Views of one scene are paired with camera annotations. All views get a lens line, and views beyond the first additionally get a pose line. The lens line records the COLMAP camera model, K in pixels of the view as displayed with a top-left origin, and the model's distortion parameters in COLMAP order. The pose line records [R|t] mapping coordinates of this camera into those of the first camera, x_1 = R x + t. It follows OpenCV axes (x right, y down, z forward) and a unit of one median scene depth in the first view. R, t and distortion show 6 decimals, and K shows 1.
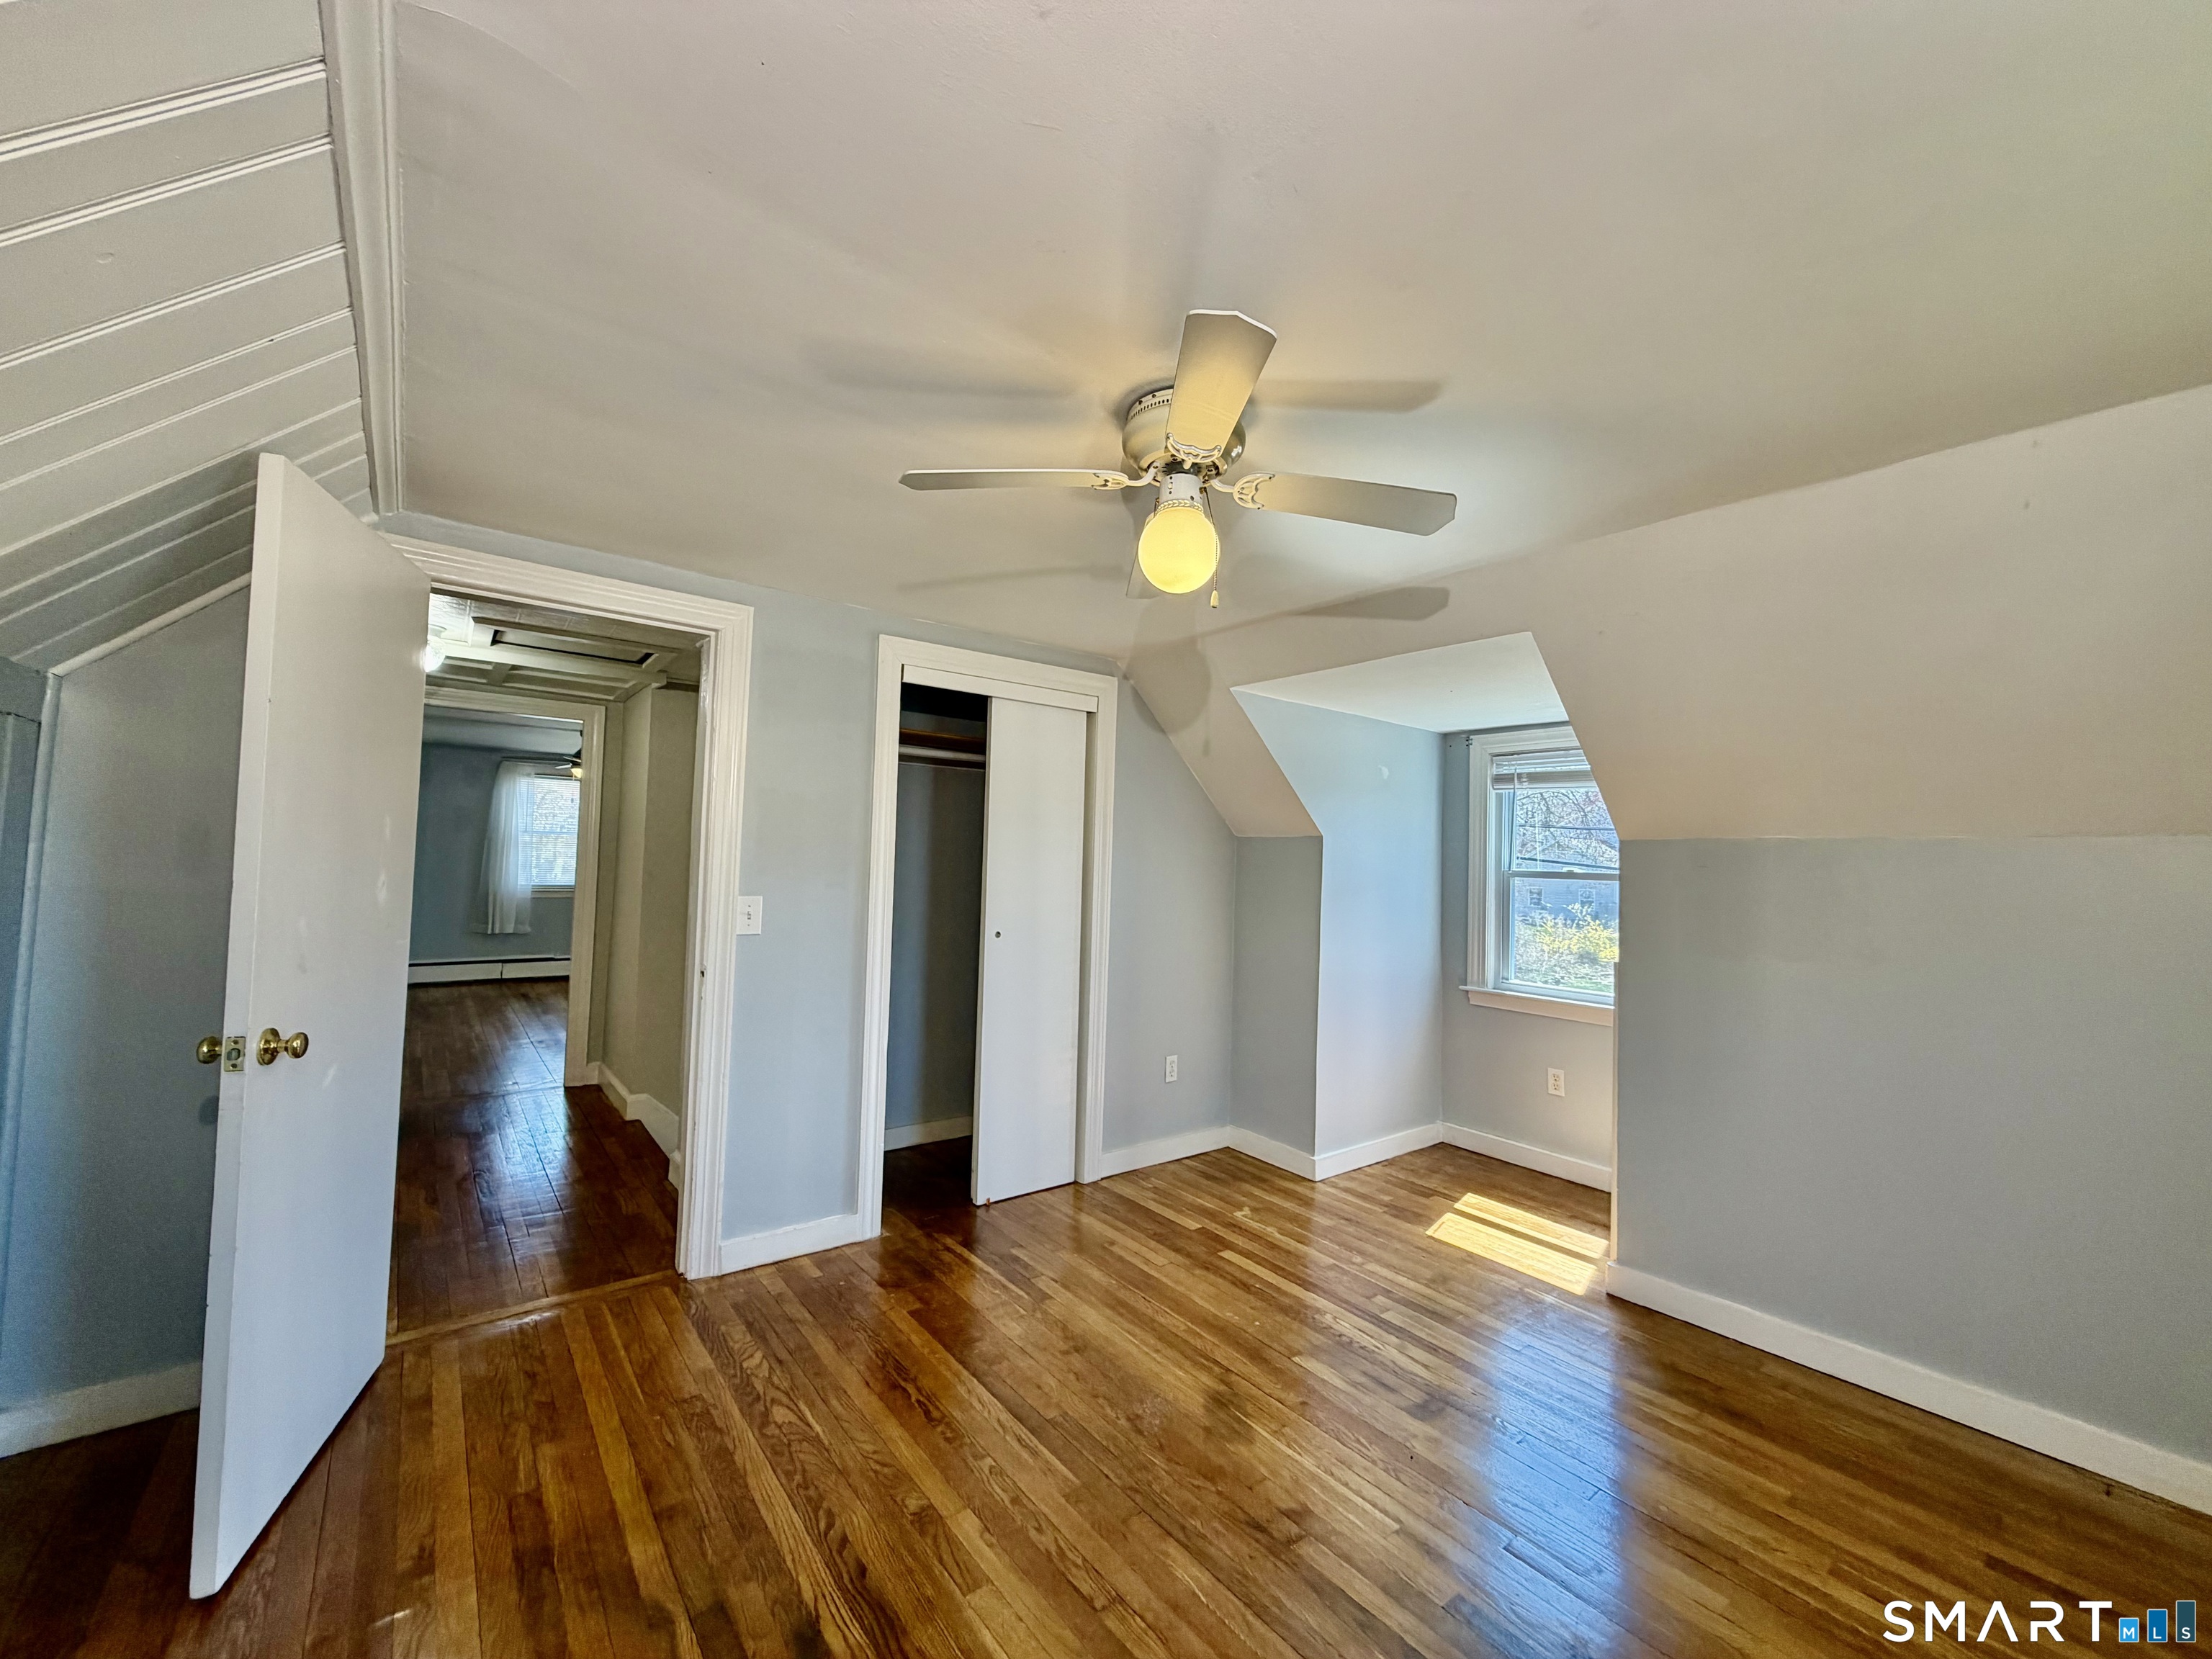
lens RADIAL K [[881.3, 0, 1098.1], [0, 881.3, 824.6], [0, 0, 1]] dist [-0.000573, 0.000631]
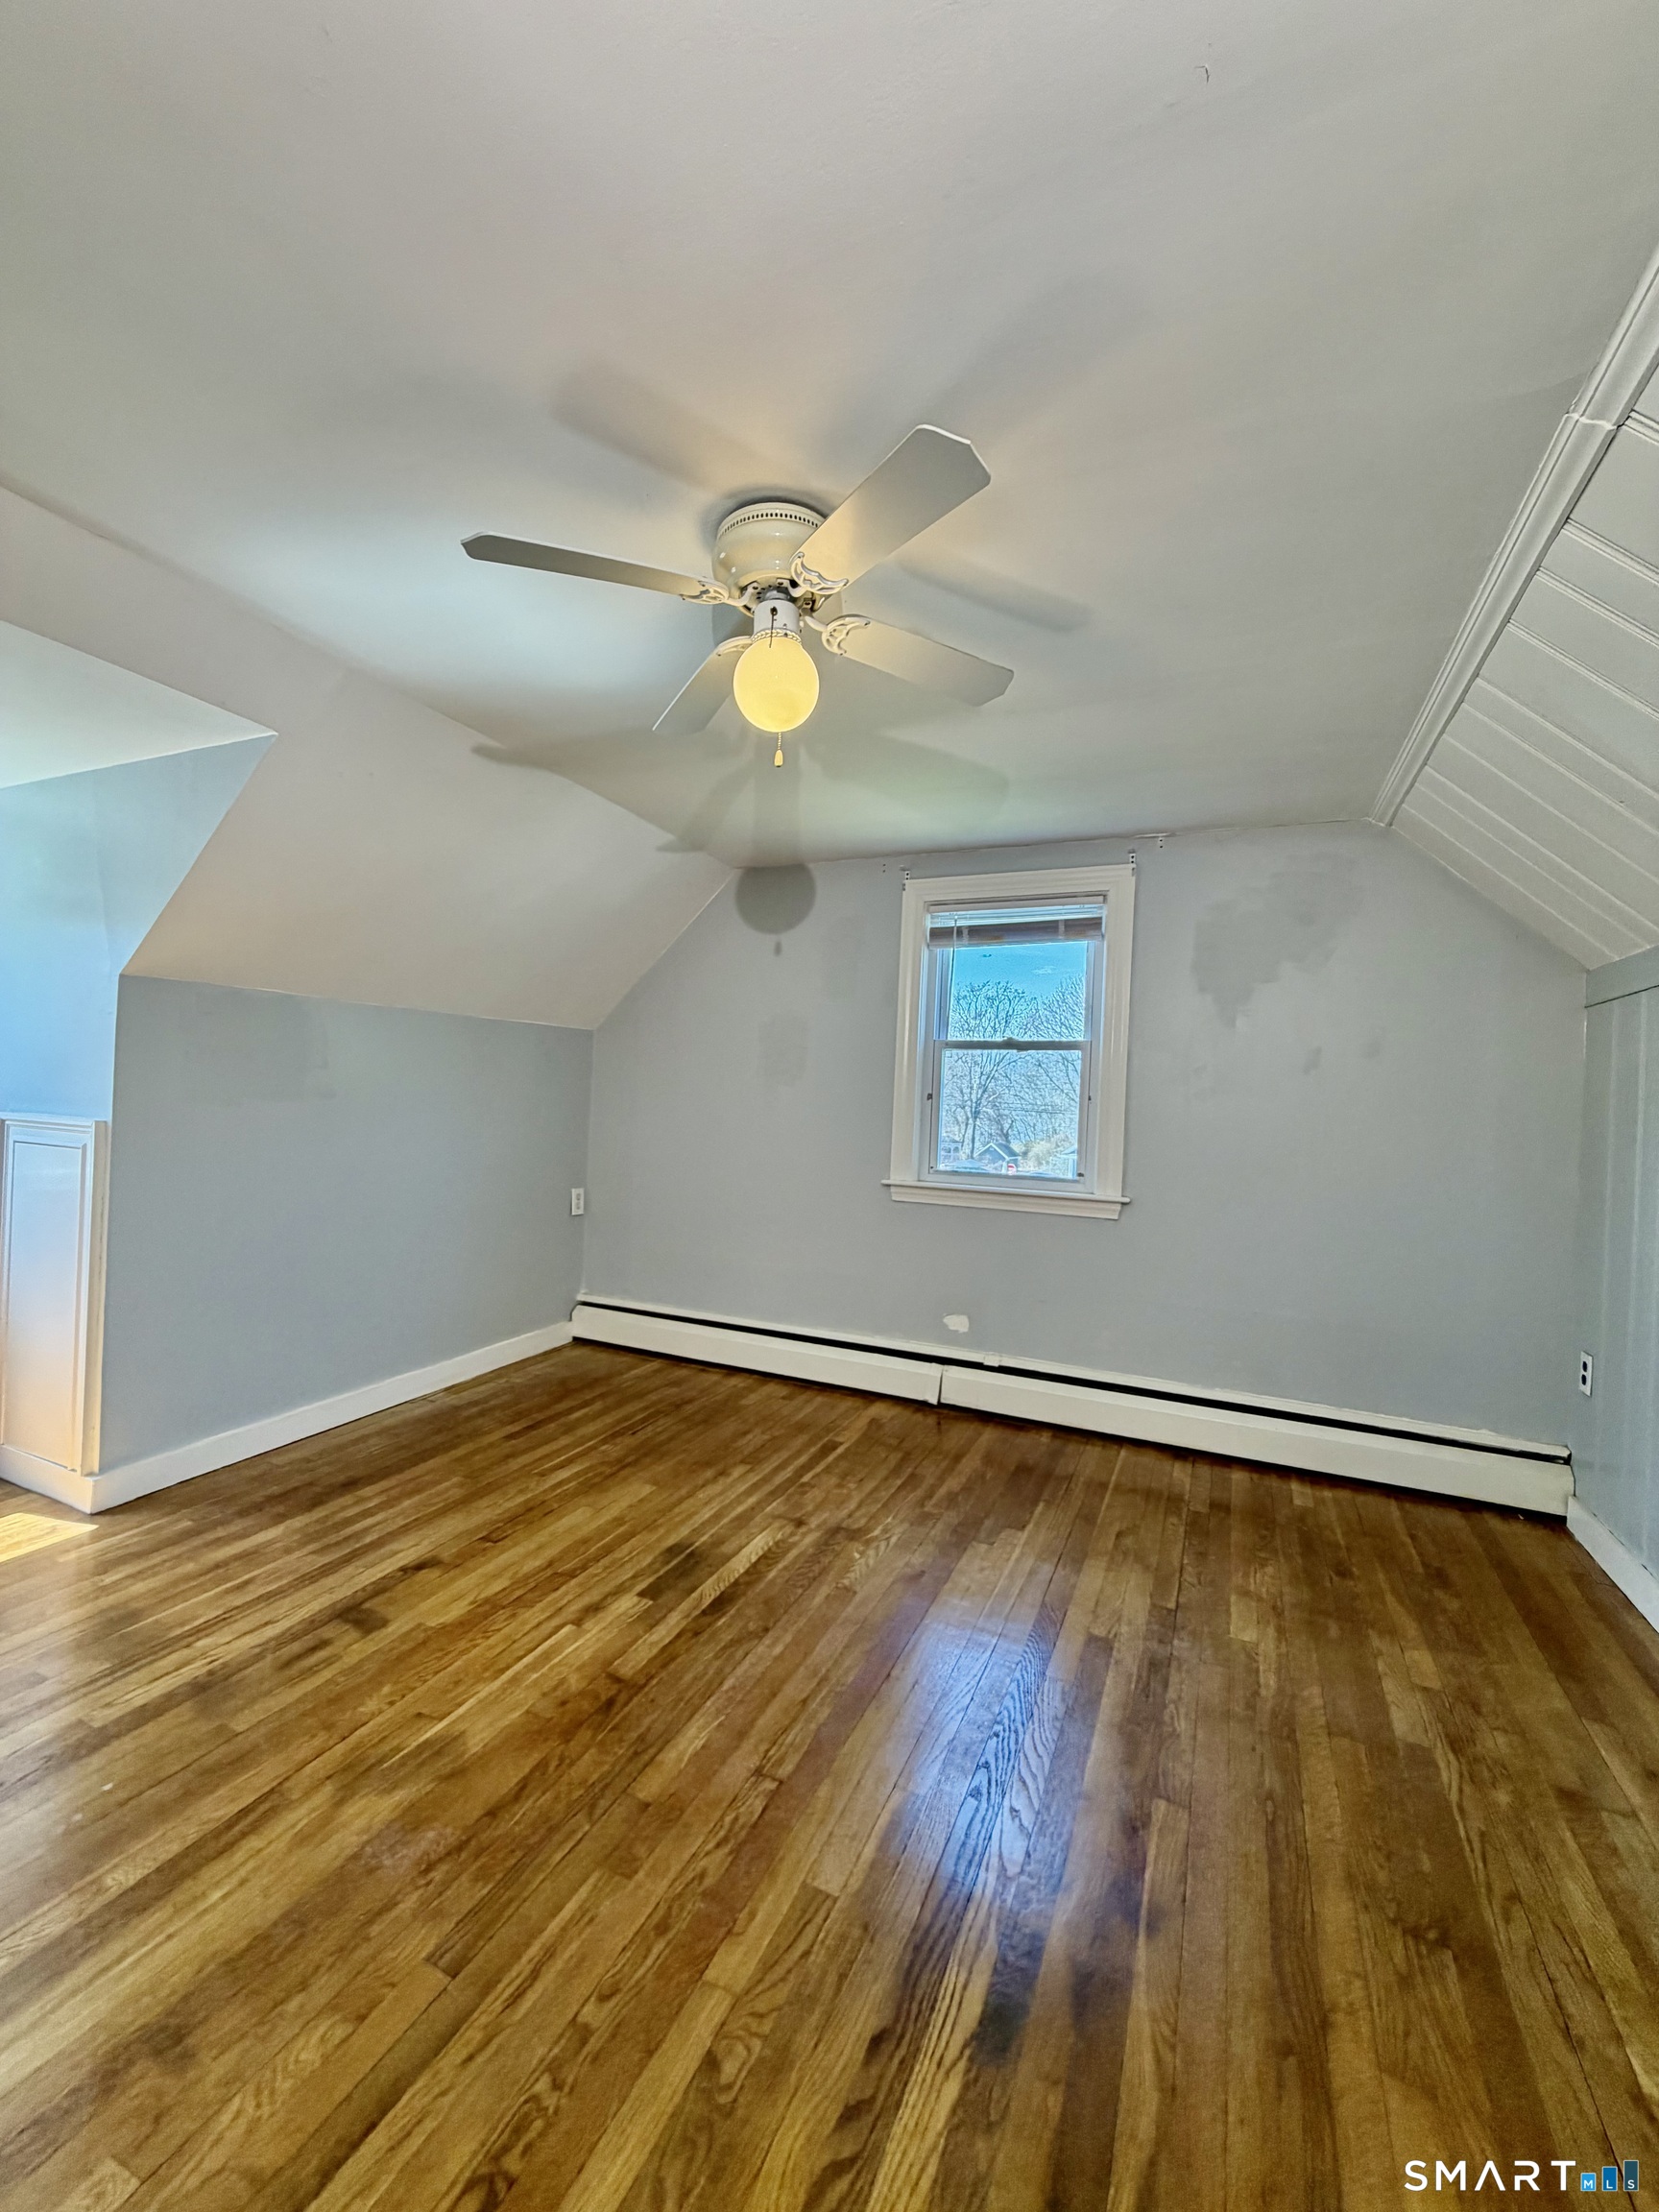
lens RADIAL K [[881.3, 0, 828.6], [0, 881.3, 1099.3], [0, 0, 1]] dist [-0.000573, 0.000631]
pose [[-0.461353, -0.048151, 0.885909, -0.597592], [-0.089548, 0.995954, 0.007499, 0.090855], [-0.882686, -0.075872, -0.463798, 1.027671]]
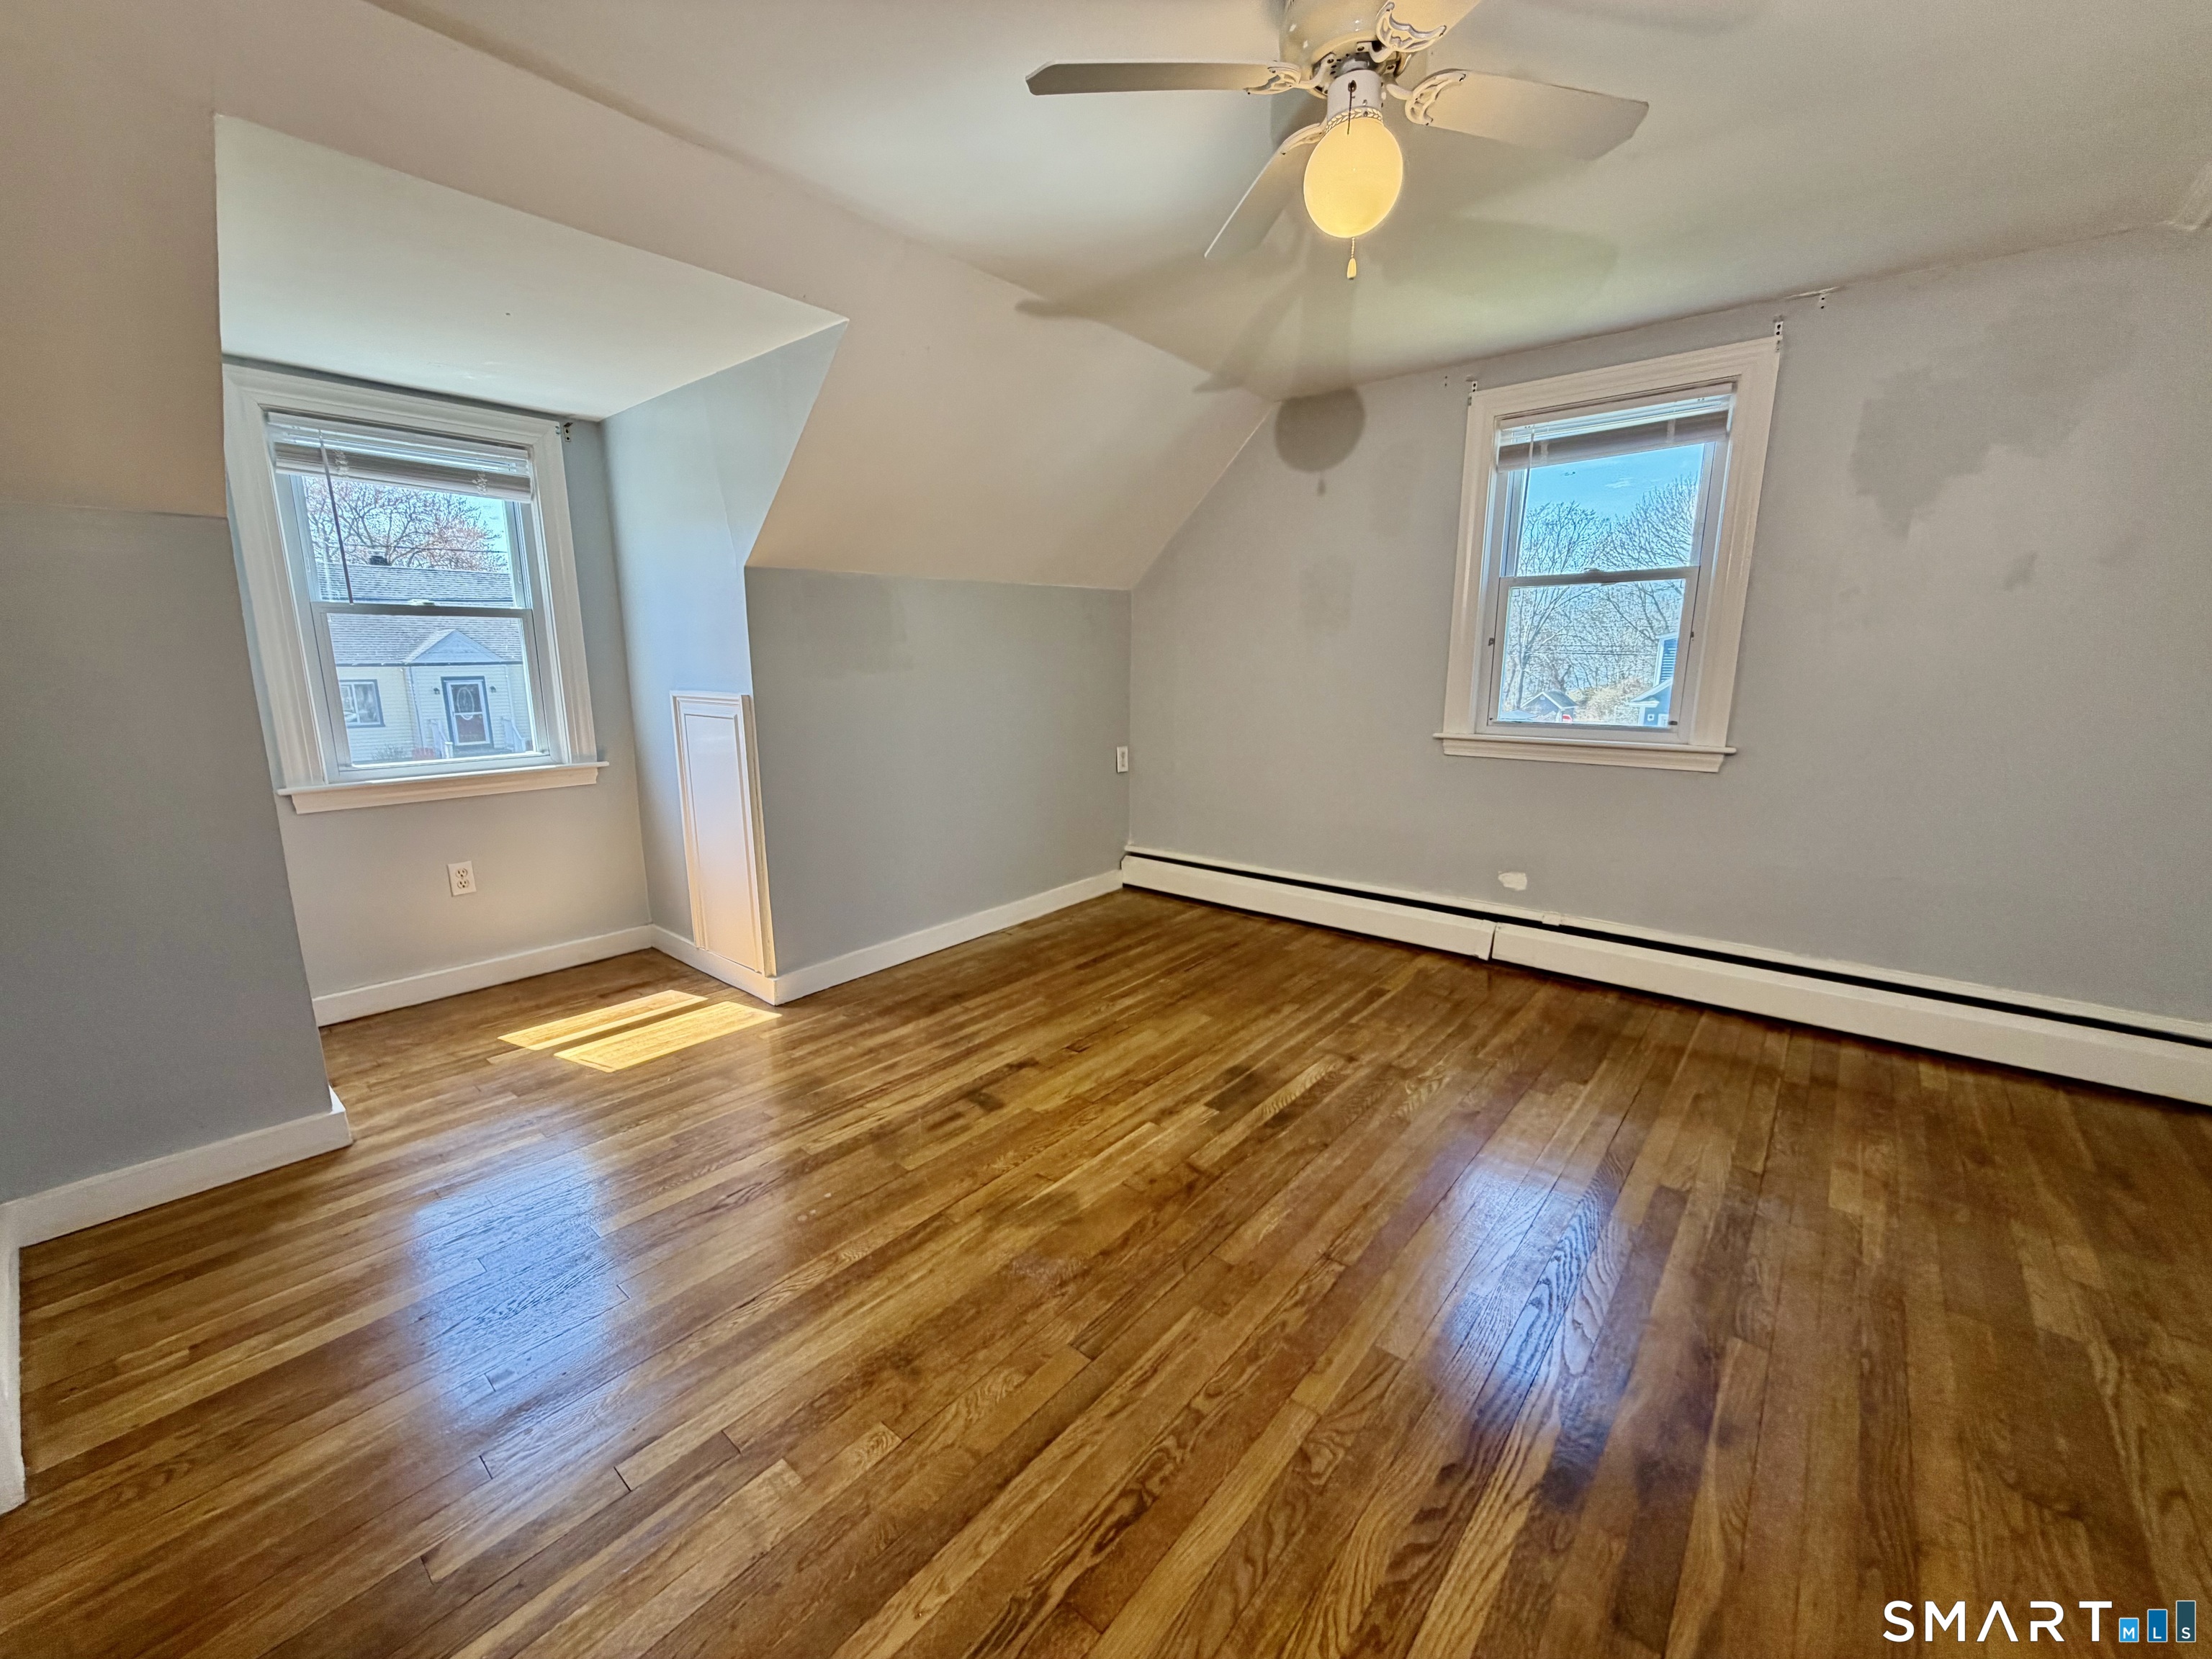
lens RADIAL K [[881.3, 0, 1099.0], [0, 881.3, 829.1], [0, 0, 1]] dist [-0.000573, 0.000631]
pose [[-0.202583, -0.221499, 0.953886, -0.607207], [-0.041344, 0.975150, 0.217656, 0.094288], [-0.978392, 0.004656, -0.206706, 1.074104]]
